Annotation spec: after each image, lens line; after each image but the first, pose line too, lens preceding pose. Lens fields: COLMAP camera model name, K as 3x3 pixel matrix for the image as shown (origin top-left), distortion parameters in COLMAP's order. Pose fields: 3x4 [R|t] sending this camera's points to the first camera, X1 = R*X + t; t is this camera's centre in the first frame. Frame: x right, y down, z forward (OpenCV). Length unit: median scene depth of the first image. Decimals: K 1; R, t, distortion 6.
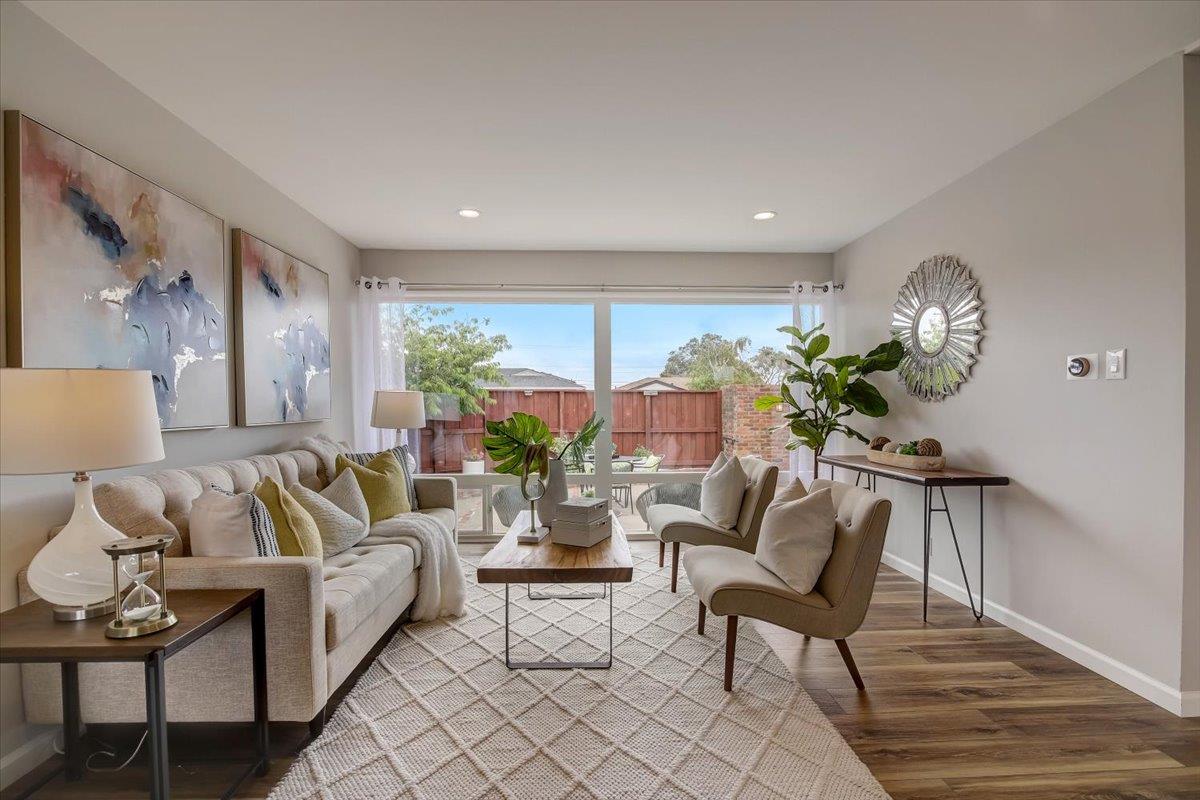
lens RADIAL K [[554.1, 0, 602.1], [0, 554.1, 404.7], [0, 0, 1]] dist [-0.012558, 0.001636]
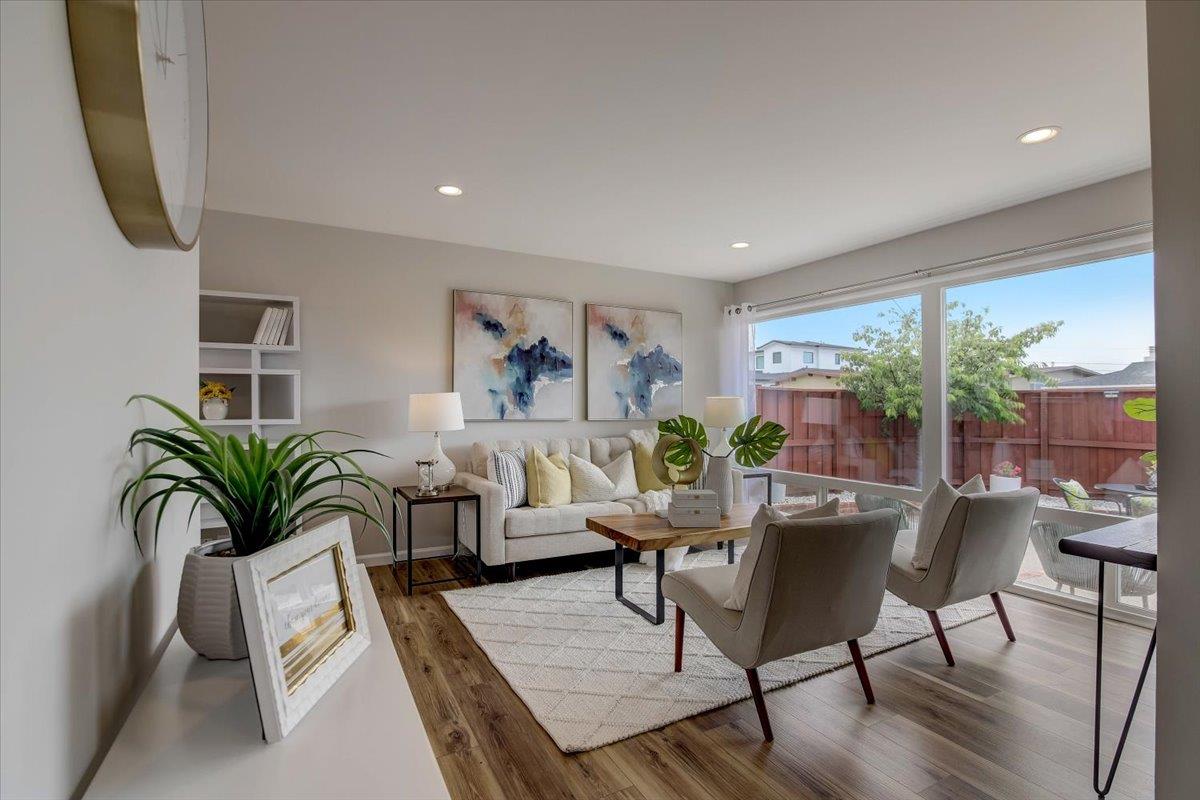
lens RADIAL K [[554.1, 0, 599.3], [0, 554.1, 403.8], [0, 0, 1]] dist [-0.012558, 0.001636]
pose [[0.433852, 0.002723, -0.900980, 1.099624], [-0.008102, 0.999967, -0.000879, -0.011763], [0.900948, 0.007681, 0.433860, 0.365947]]
